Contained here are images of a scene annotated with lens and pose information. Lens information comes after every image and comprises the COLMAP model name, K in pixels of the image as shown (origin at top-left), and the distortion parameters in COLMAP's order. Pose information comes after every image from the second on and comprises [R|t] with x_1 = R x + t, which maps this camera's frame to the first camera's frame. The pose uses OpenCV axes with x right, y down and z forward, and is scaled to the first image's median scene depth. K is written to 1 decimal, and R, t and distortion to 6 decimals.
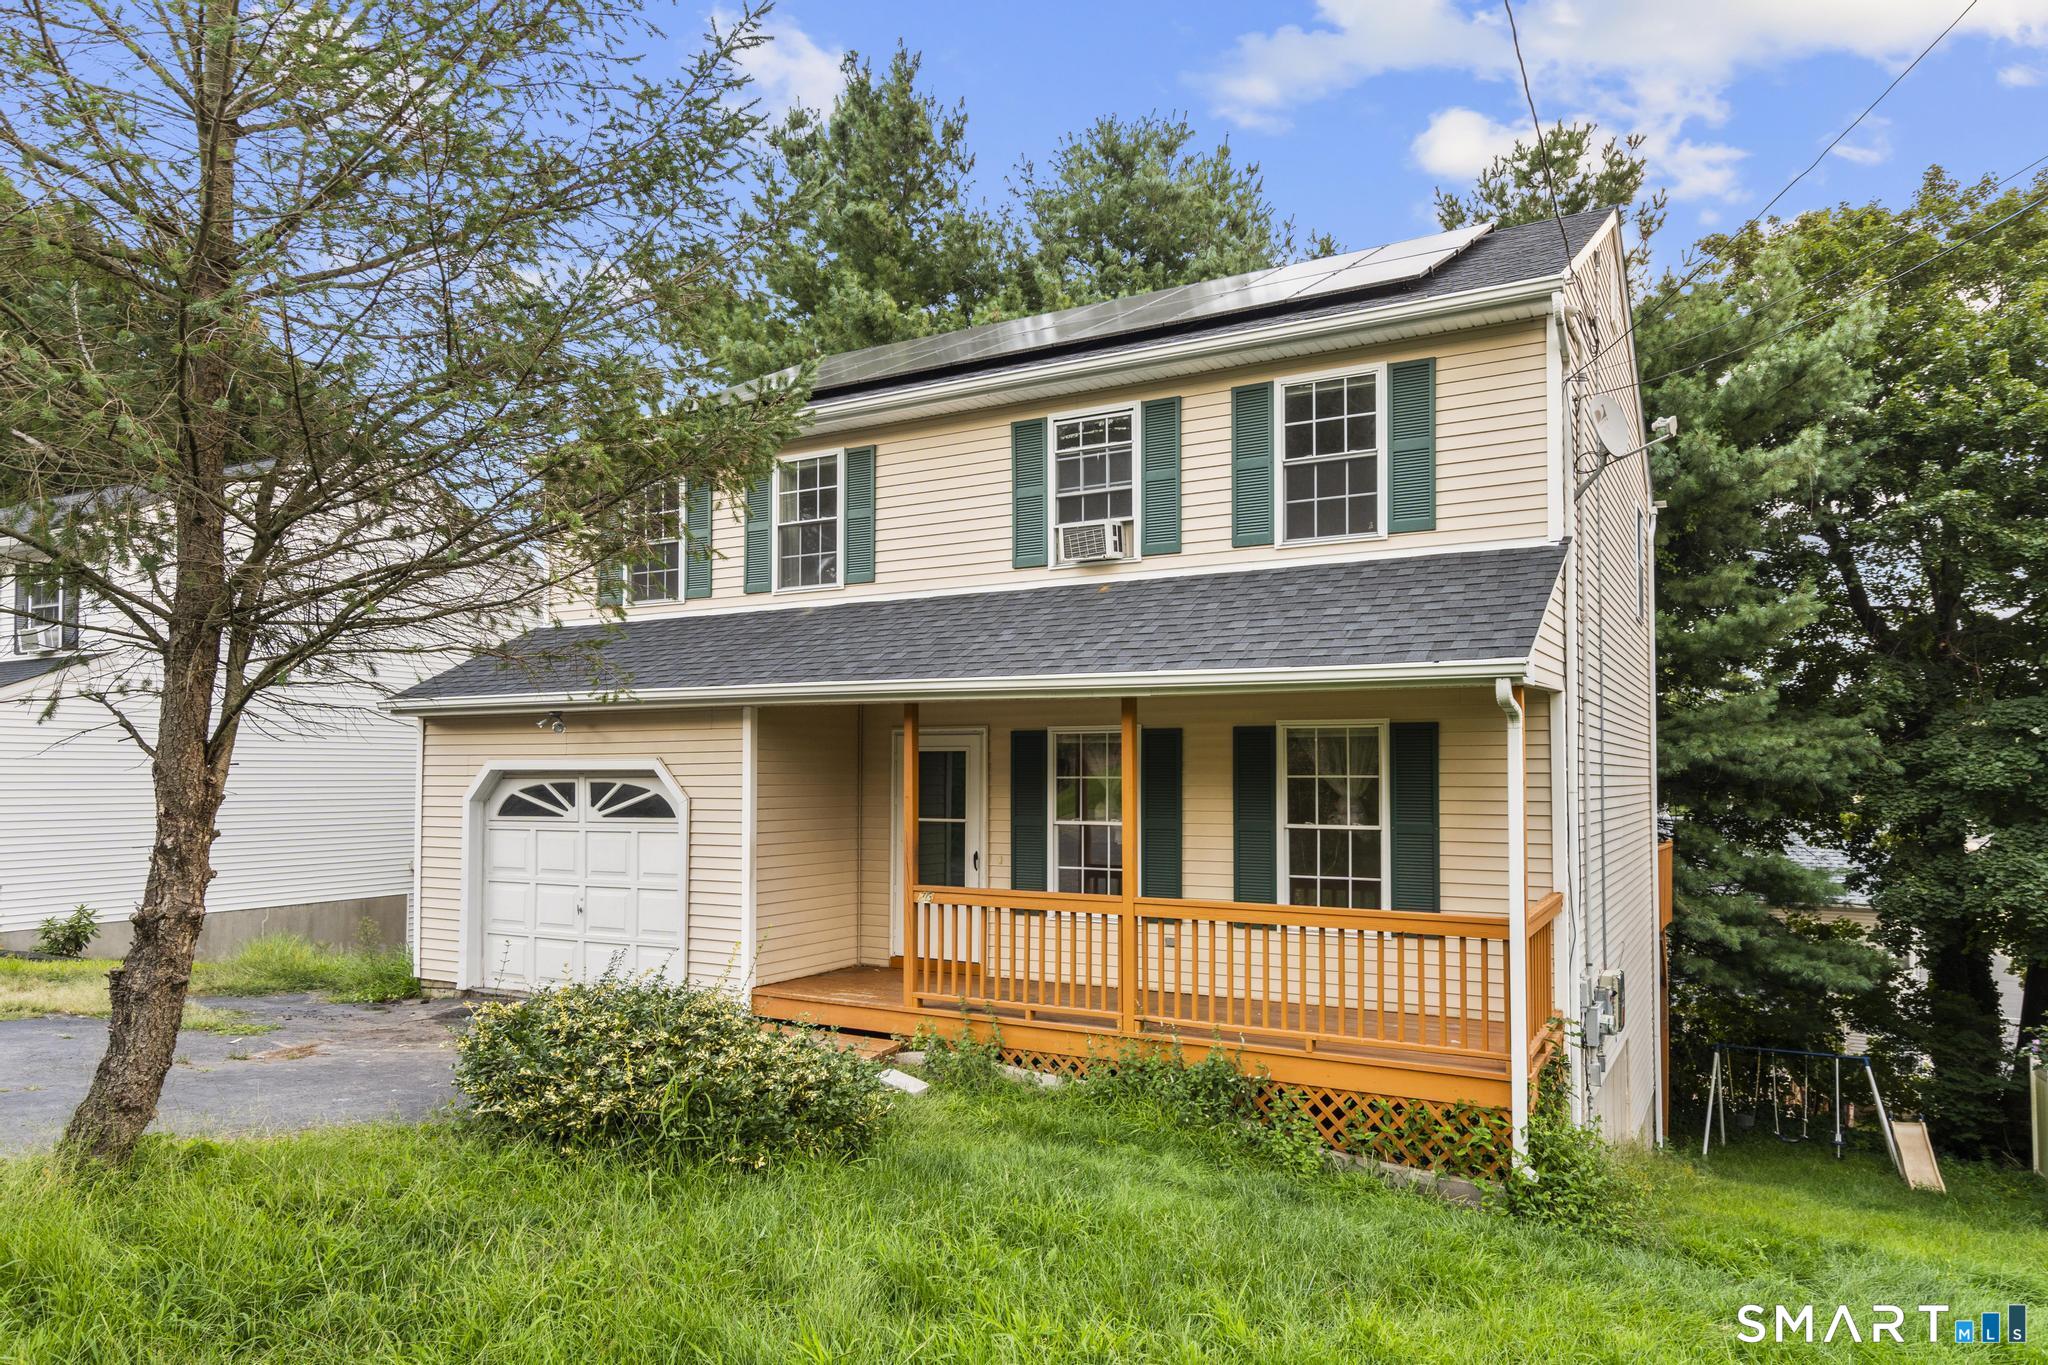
lens RADIAL K [[1298.7, 0, 1042.3], [0, 1298.7, 704.4], [0, 0, 1]] dist [0.008113, -0.000173]
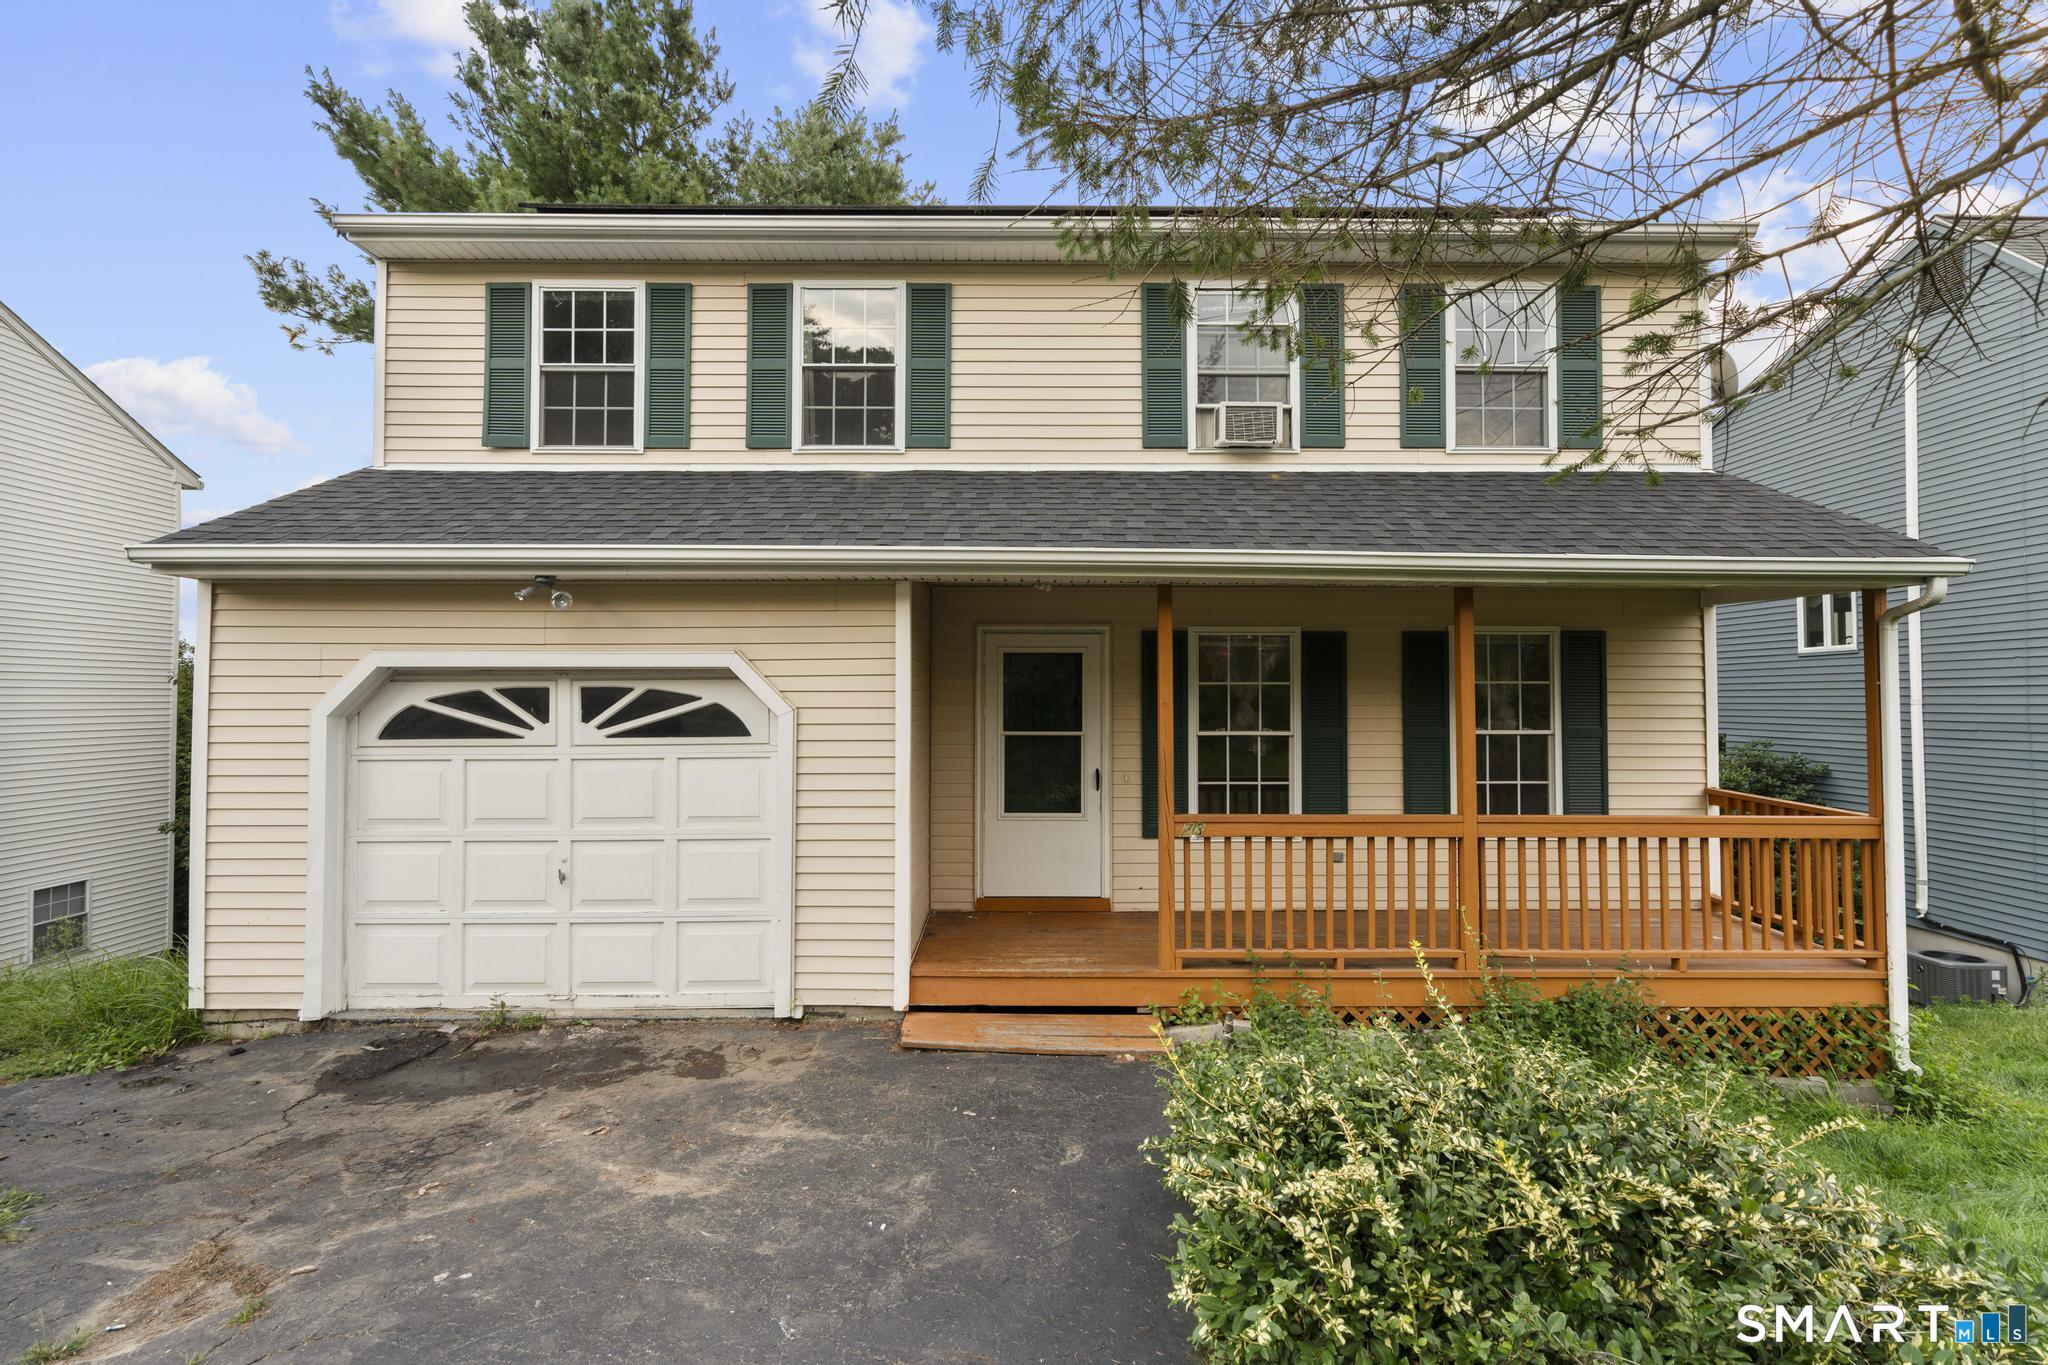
lens RADIAL K [[919.2, 0, 1021.7], [0, 919.2, 673.2], [0, 0, 1]] dist [-0.006814, 0.003659]
pose [[0.870369, 0.015367, 0.492159, -0.398468], [-0.026519, 0.999525, 0.015689, 0.040911], [-0.491685, -0.026707, 0.870364, 0.492935]]
